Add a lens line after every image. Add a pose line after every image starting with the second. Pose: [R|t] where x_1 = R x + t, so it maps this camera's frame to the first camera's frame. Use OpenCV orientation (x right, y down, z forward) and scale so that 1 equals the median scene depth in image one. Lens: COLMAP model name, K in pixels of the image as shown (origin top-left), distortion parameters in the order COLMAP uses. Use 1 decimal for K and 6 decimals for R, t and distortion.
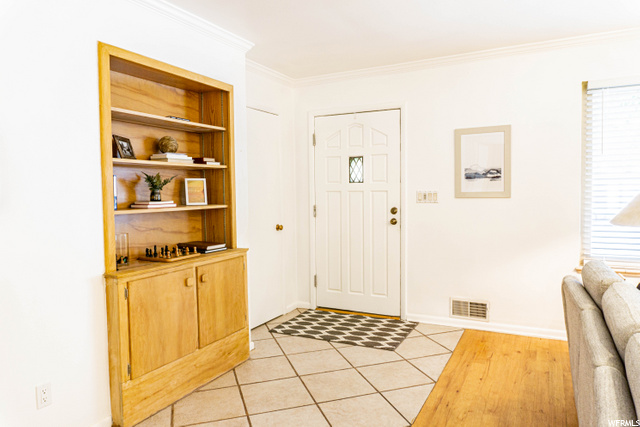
lens RADIAL K [[441.3, 0, 320.0], [0, 441.3, 213.5], [0, 0, 1]] dist [-0.007808, -0.002500]
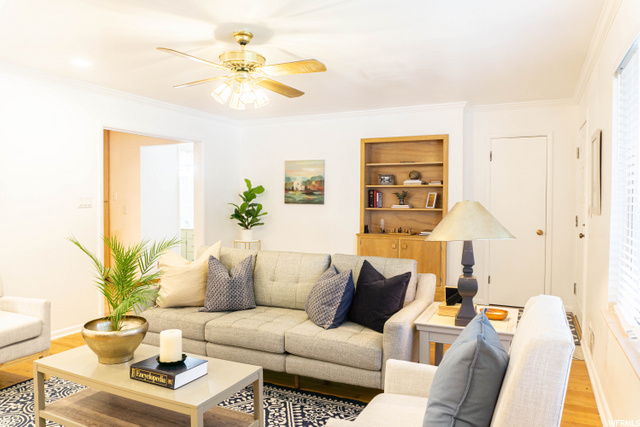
lens RADIAL K [[457.3, 0, 320.0], [0, 457.3, 213.5], [0, 0, 1]] dist [-0.000826, -0.000343]
pose [[0.019561, 0.044264, -0.998828, 1.554351], [-0.057813, 0.997398, 0.043068, -0.052482], [0.998136, 0.056902, 0.022069, 0.552542]]
